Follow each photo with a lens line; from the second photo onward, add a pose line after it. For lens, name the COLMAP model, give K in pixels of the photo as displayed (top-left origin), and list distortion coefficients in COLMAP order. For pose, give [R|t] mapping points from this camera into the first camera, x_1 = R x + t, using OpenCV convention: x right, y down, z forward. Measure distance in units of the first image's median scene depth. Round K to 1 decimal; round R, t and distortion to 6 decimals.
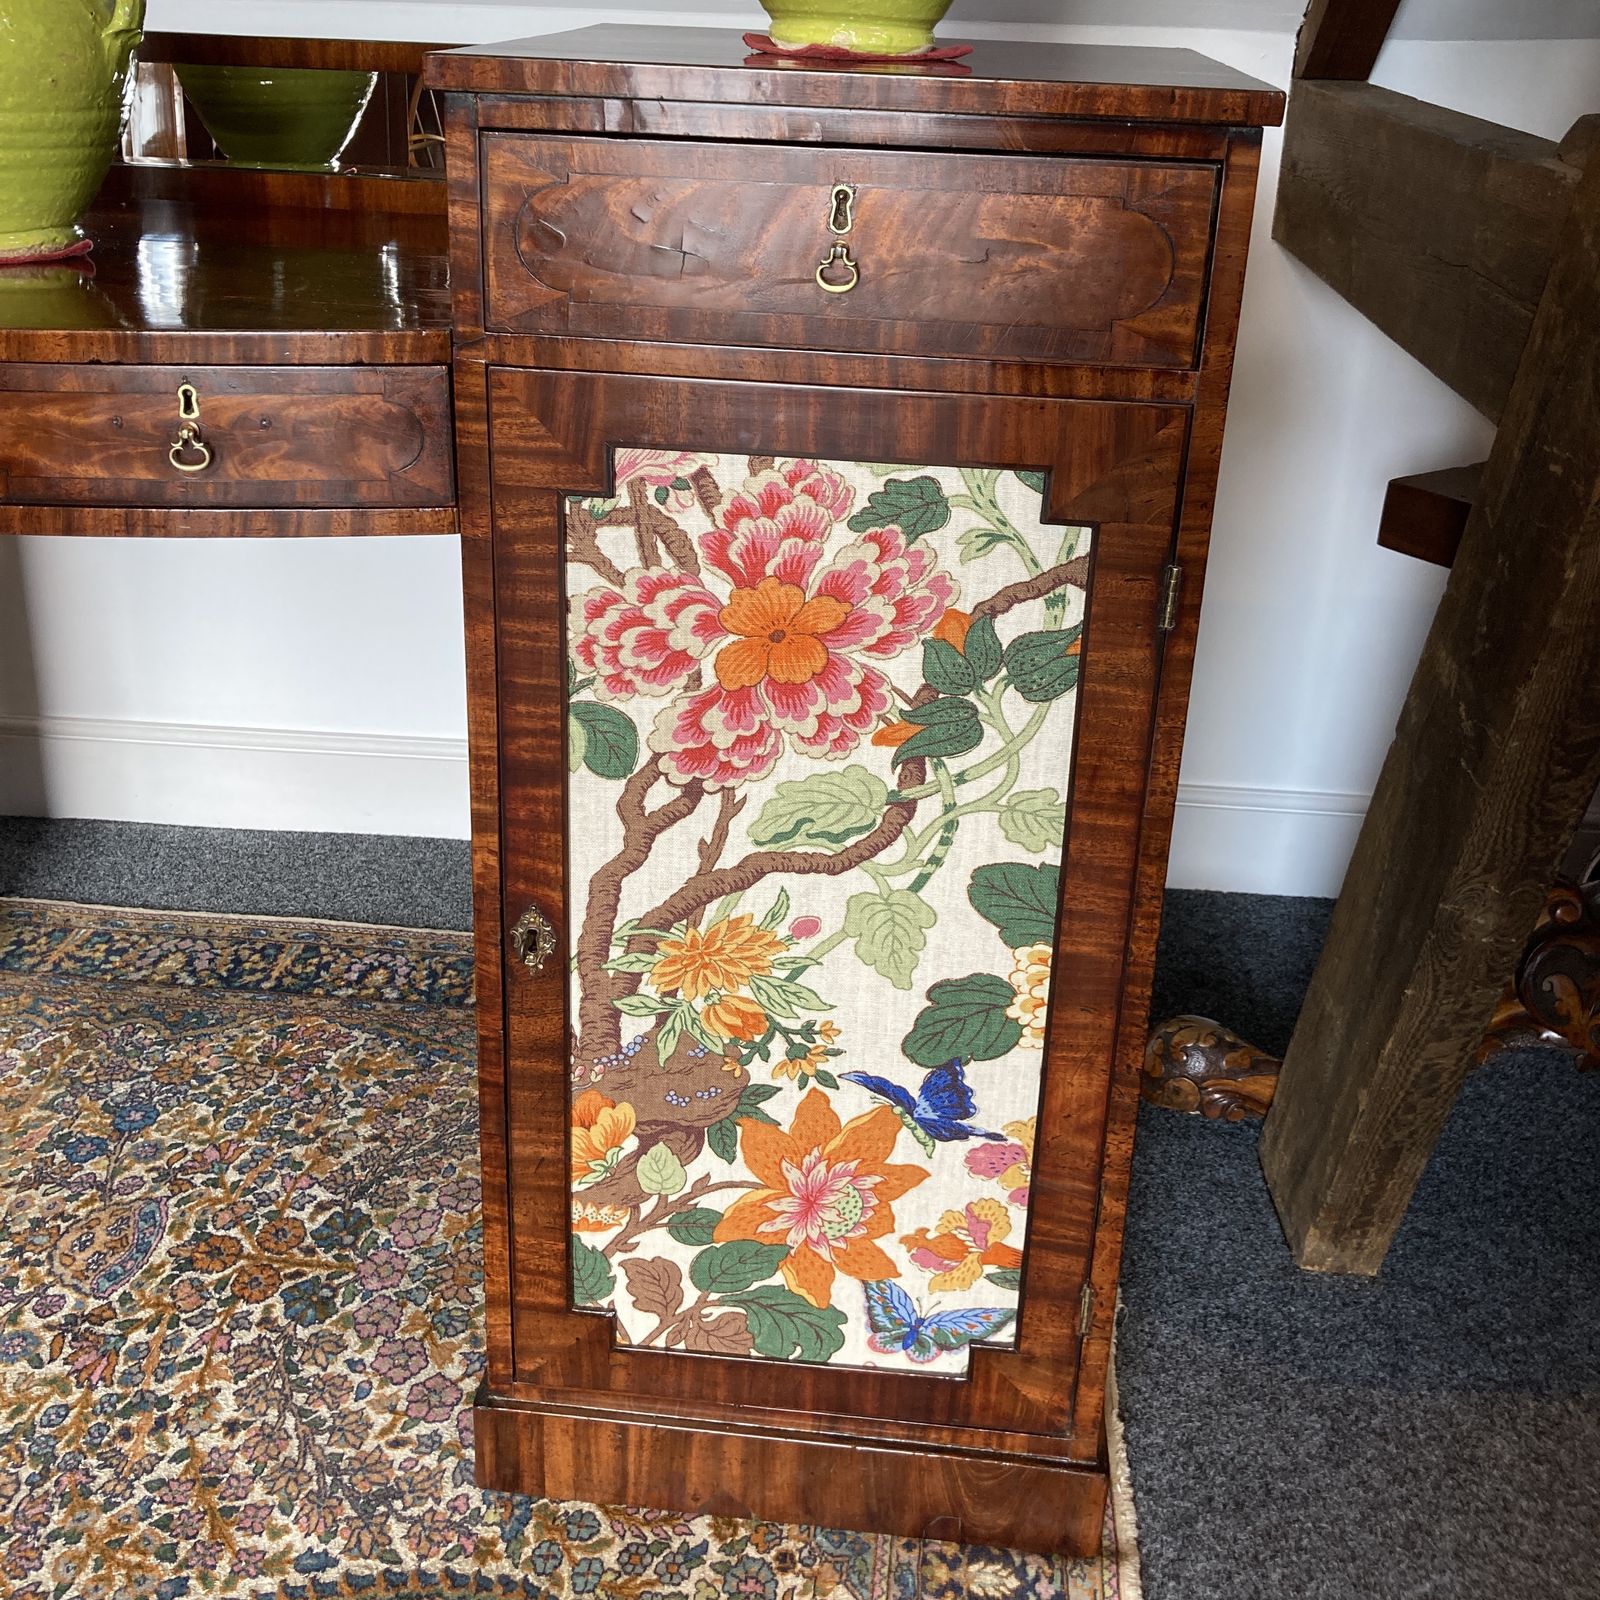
lens RADIAL K [[1772.0, 0, 778.3], [0, 1772.0, 637.0], [0, 0, 1]] dist [0.023430, 0.000000]
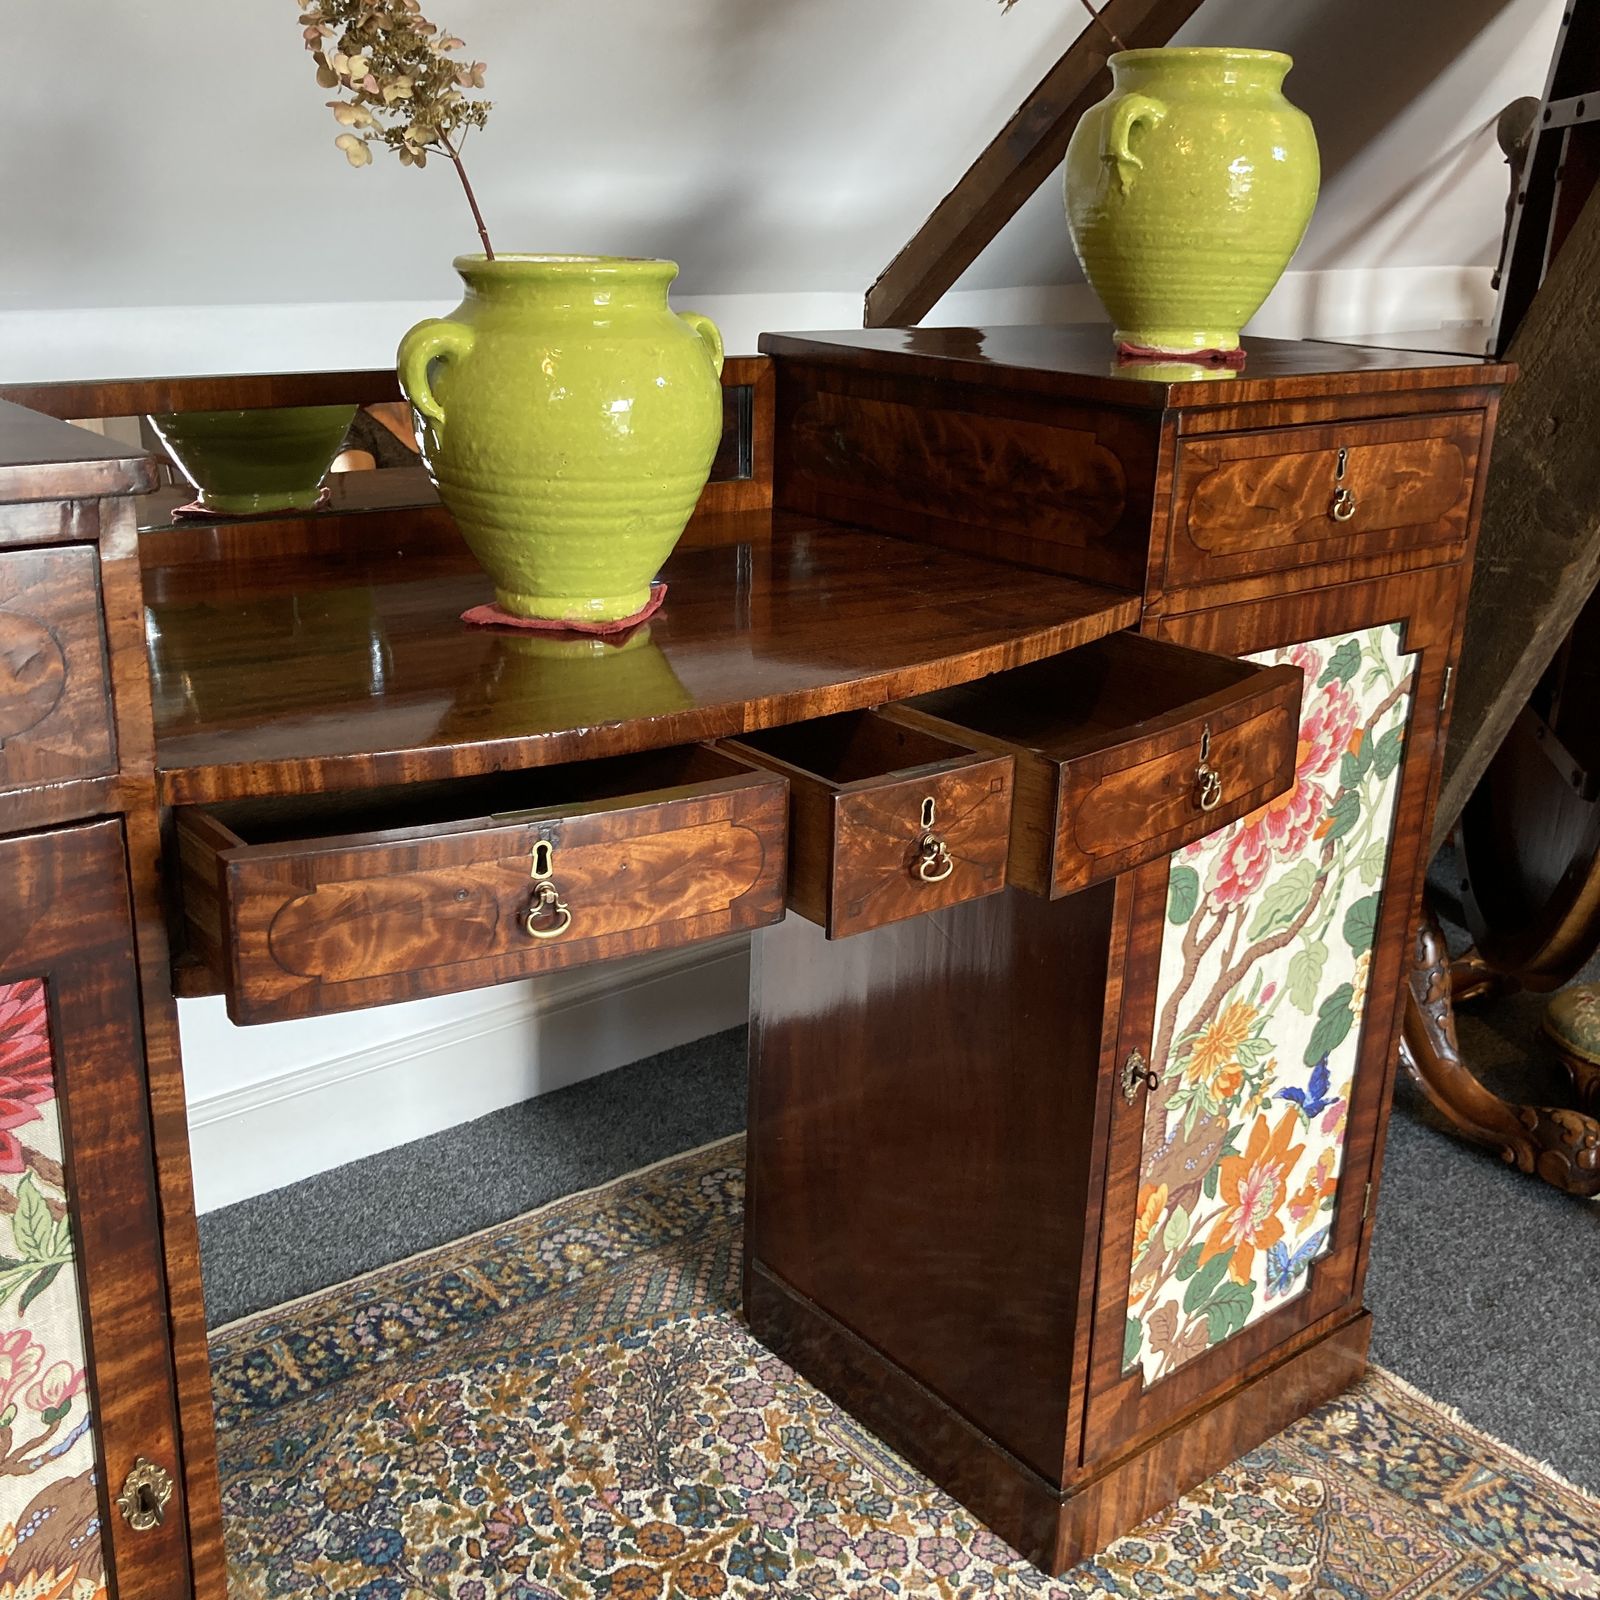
lens RADIAL K [[1772.0, 0, 794.9], [0, 1772.0, 793.9], [0, 0, 1]] dist [0.023430, 0.000000]
pose [[0.703731, -0.240013, 0.668698, -0.978008], [0.251074, 0.964492, 0.081954, -0.160870], [-0.664624, 0.110219, 0.739004, 0.203749]]
